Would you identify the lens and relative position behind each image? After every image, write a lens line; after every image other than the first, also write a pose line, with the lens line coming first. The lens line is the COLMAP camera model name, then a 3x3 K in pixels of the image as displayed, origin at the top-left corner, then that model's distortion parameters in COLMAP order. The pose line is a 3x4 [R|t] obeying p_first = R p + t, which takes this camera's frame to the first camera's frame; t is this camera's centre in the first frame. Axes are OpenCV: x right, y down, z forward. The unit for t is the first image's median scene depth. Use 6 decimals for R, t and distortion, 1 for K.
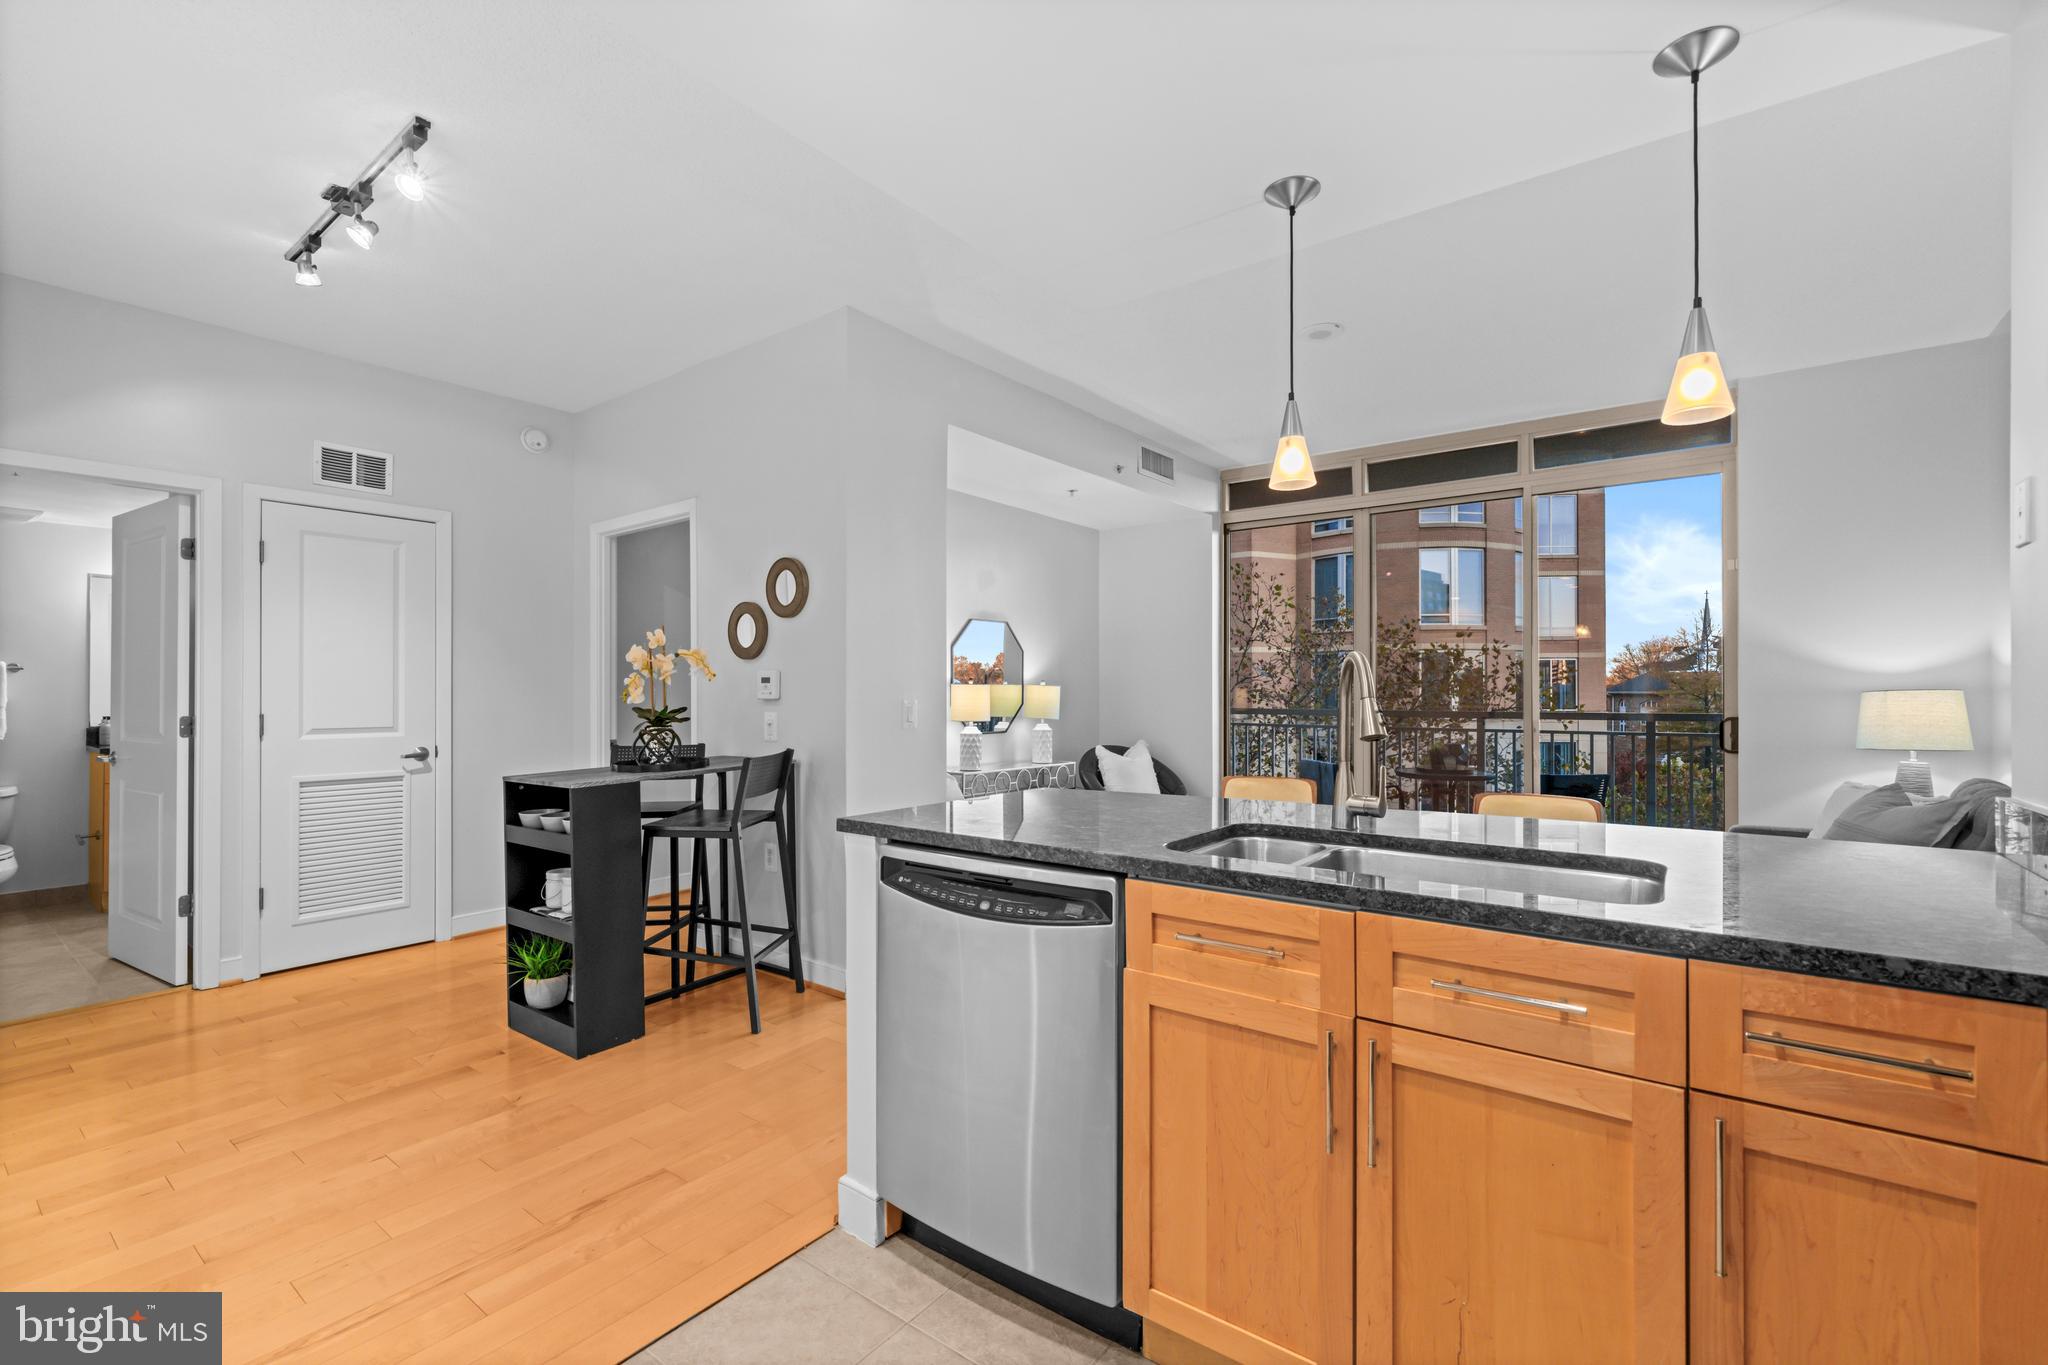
lens RADIAL K [[876.7, 0, 1029.1], [0, 876.7, 690.2], [0, 0, 1]] dist [0.001079, -0.000154]
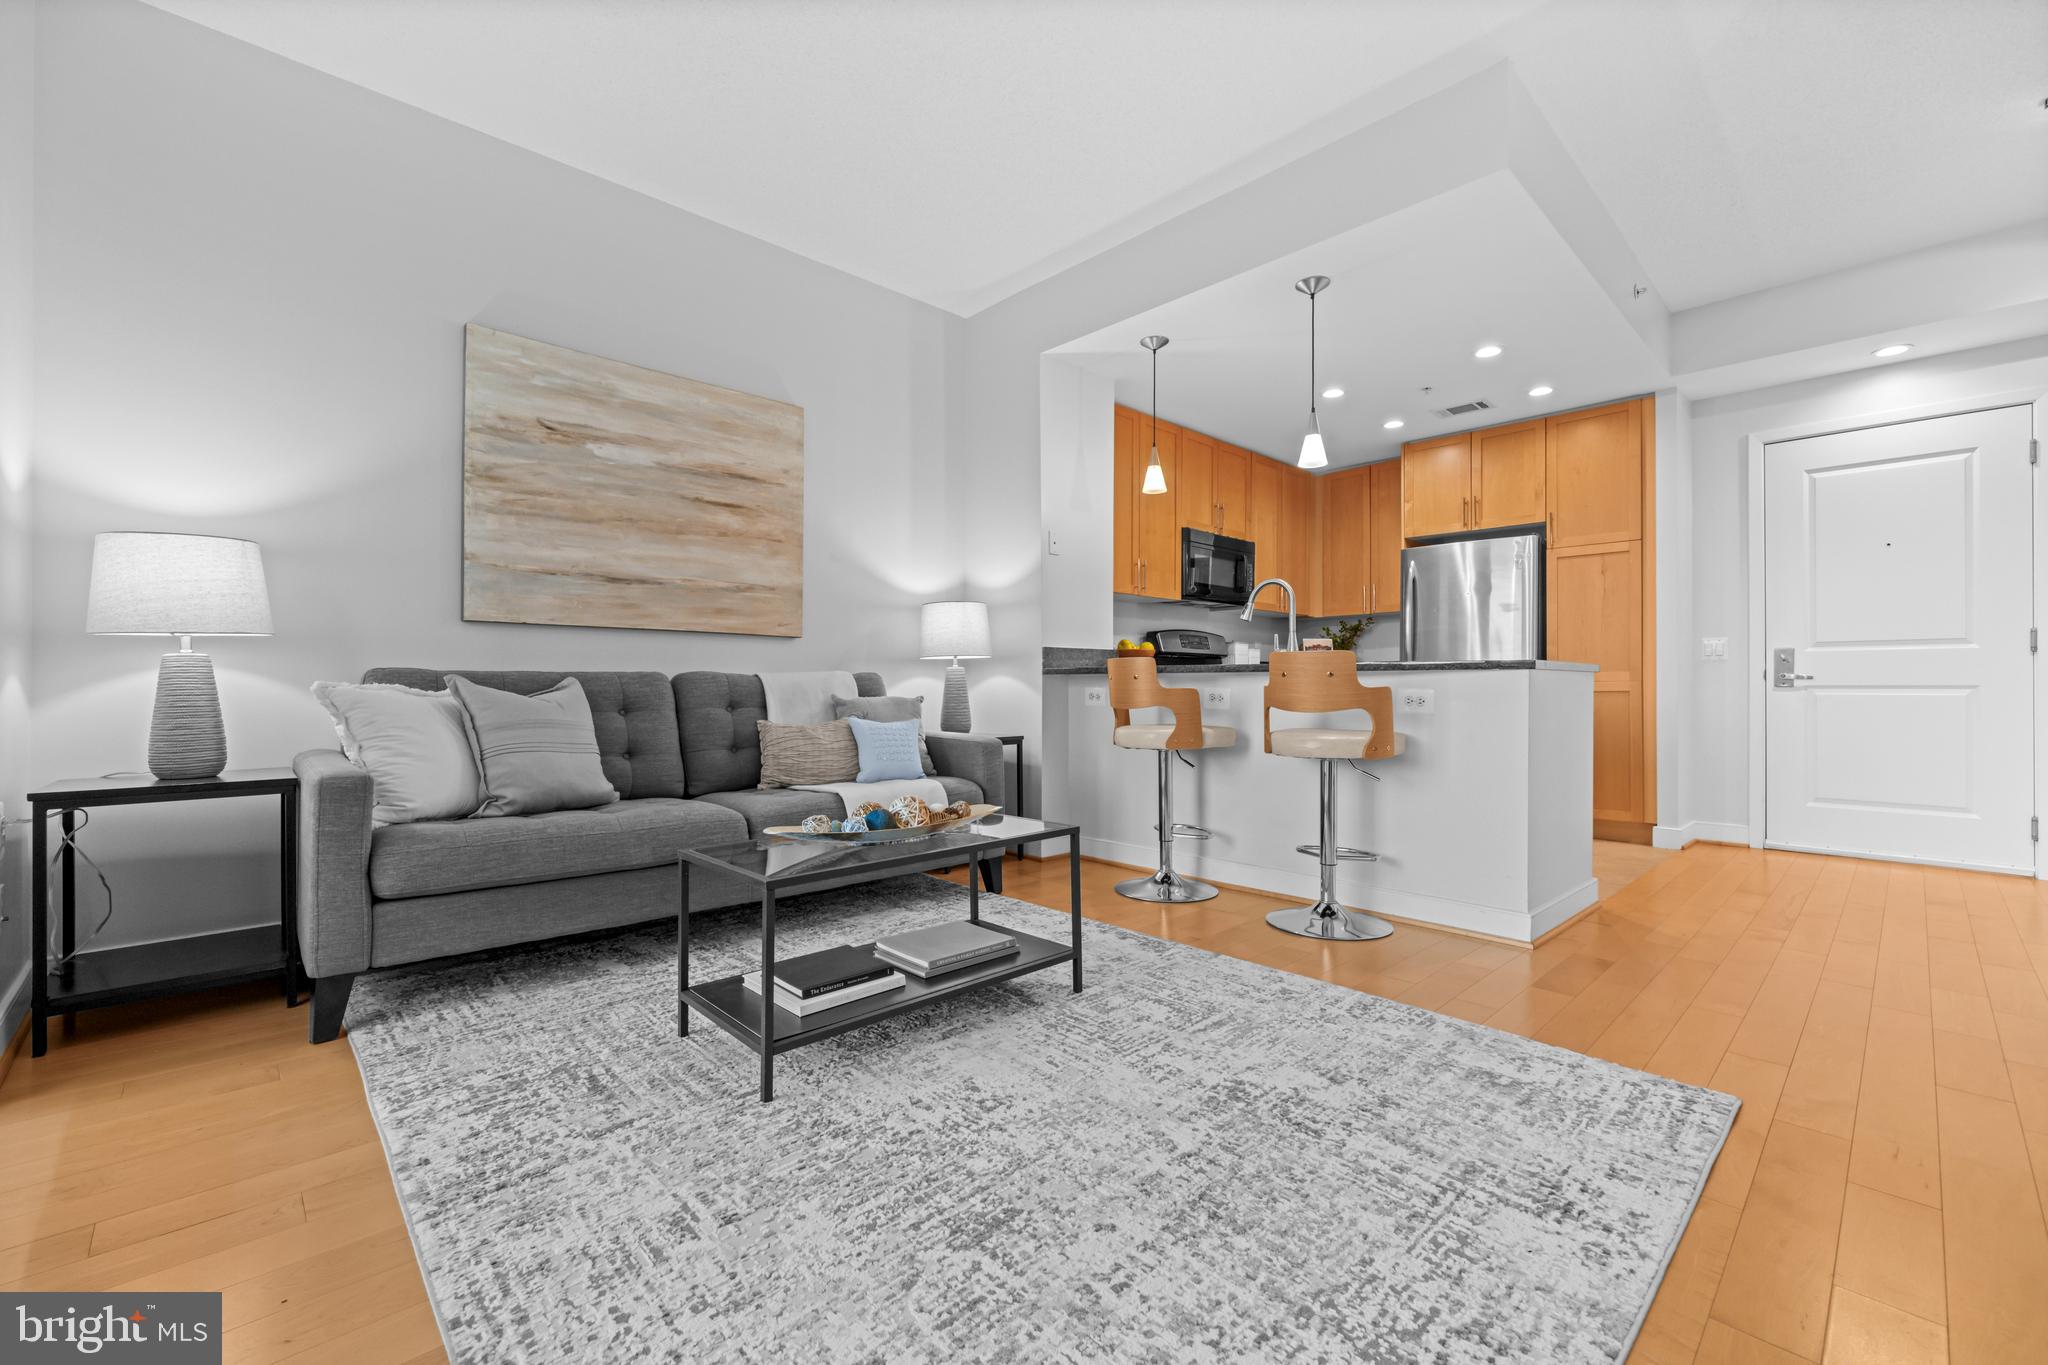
lens RADIAL K [[857.0, 0, 1023.3], [0, 857.0, 685.4], [0, 0, 1]] dist [0.001796, 0.000317]
pose [[-0.986991, -0.002116, 0.160760, 0.202909], [-0.002629, 0.999992, -0.002976, 0.065257], [-0.160752, -0.003360, -0.986989, 0.942060]]
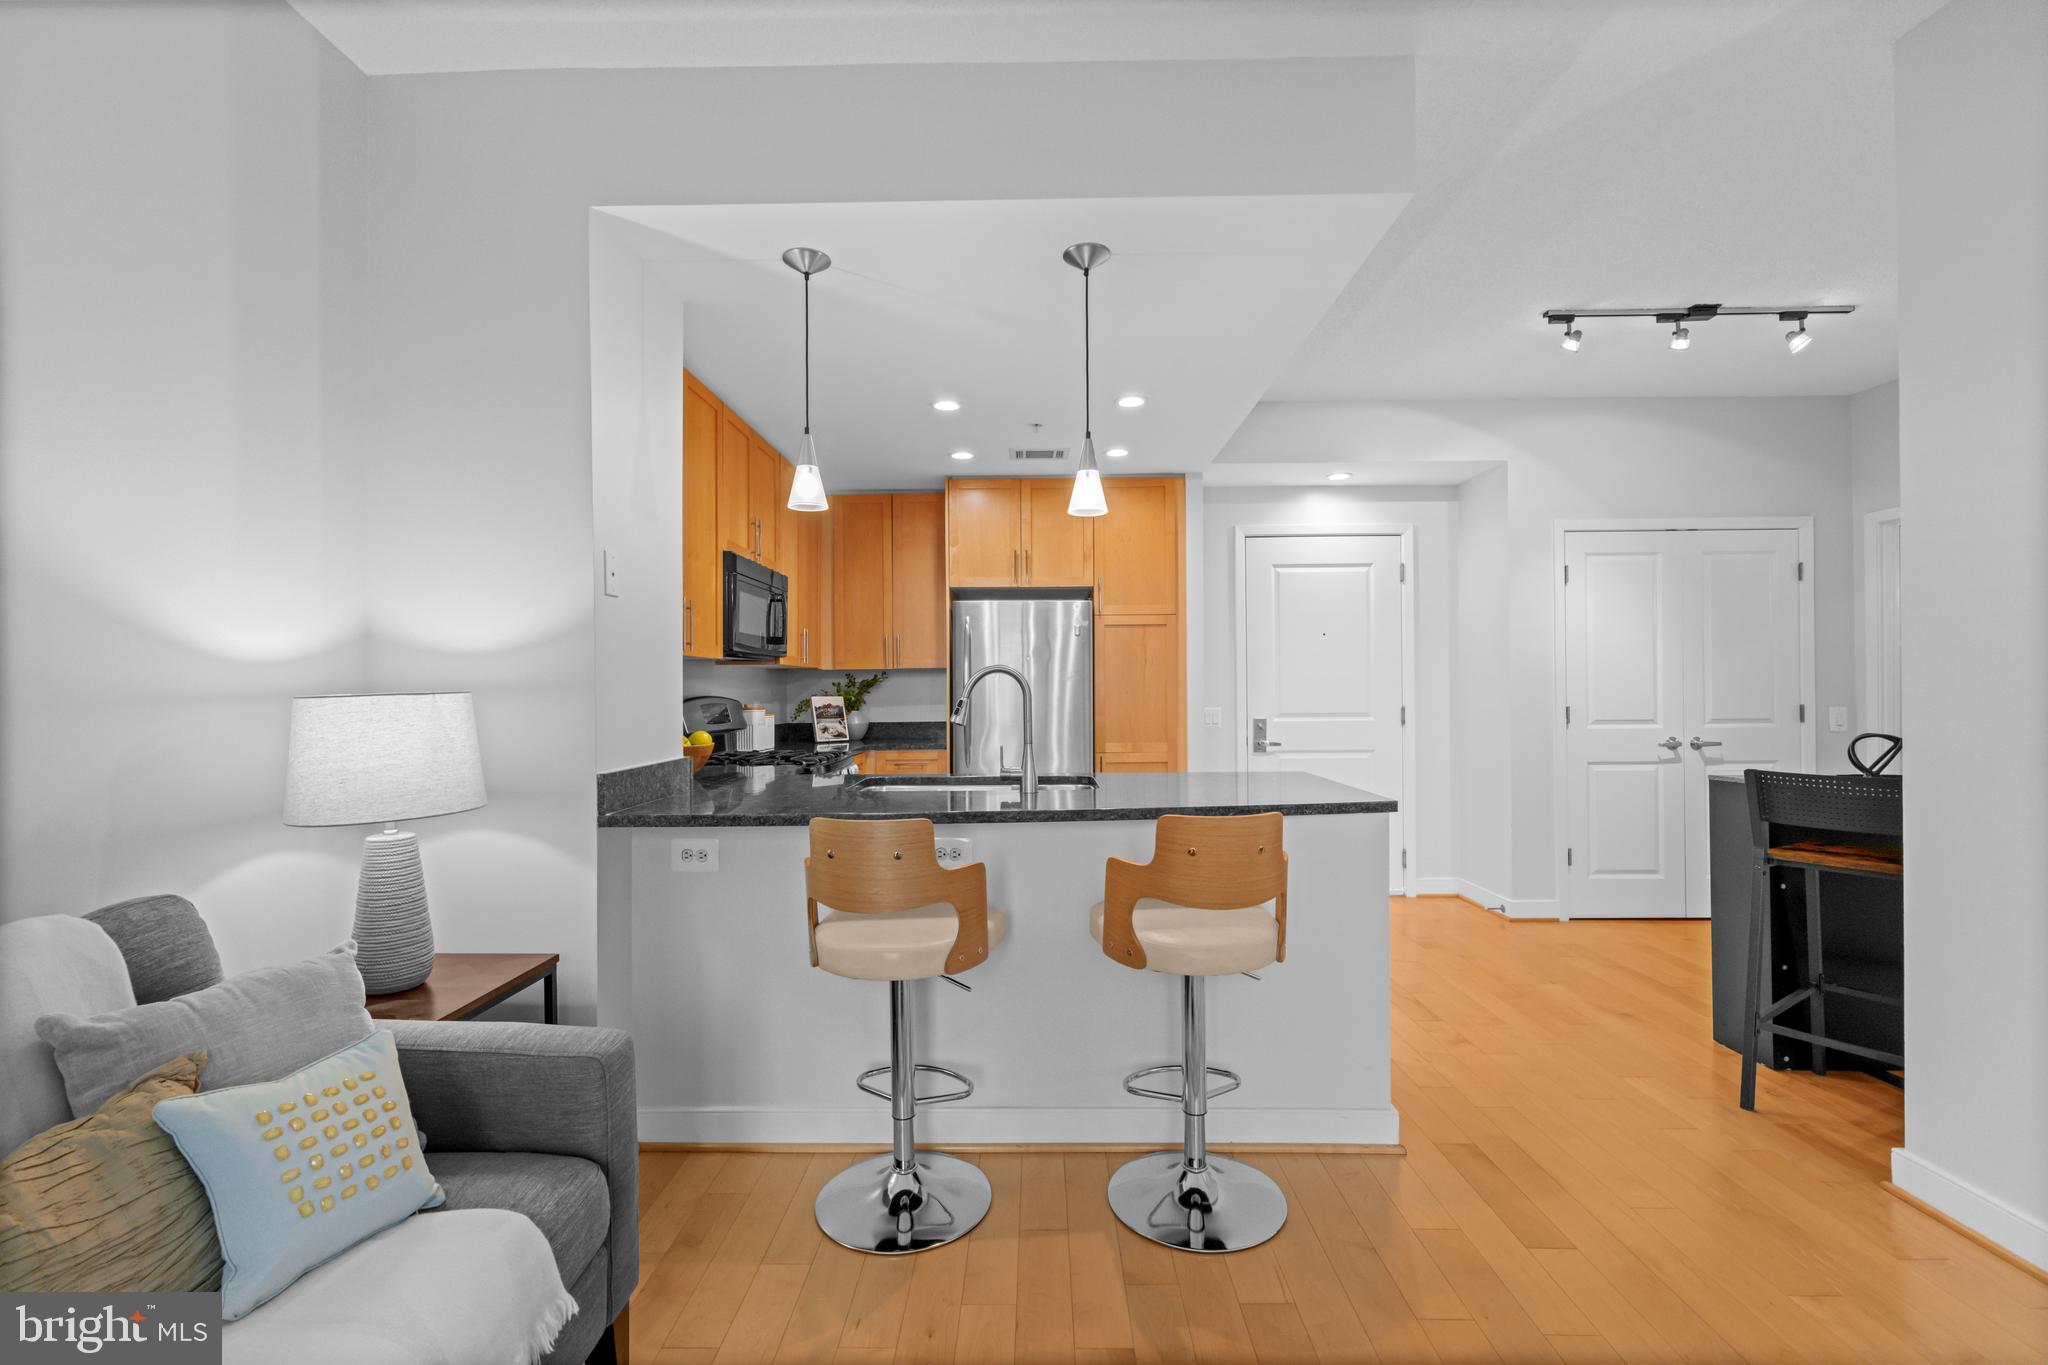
lens RADIAL K [[876.7, 0, 1025.8], [0, 876.7, 683.9], [0, 0, 1]] dist [0.001079, -0.000154]
pose [[-0.805303, 0.003357, -0.592854, 0.369005], [0.009567, 0.999927, -0.007333, -0.000246], [0.592787, -0.011577, -0.805276, 0.661680]]
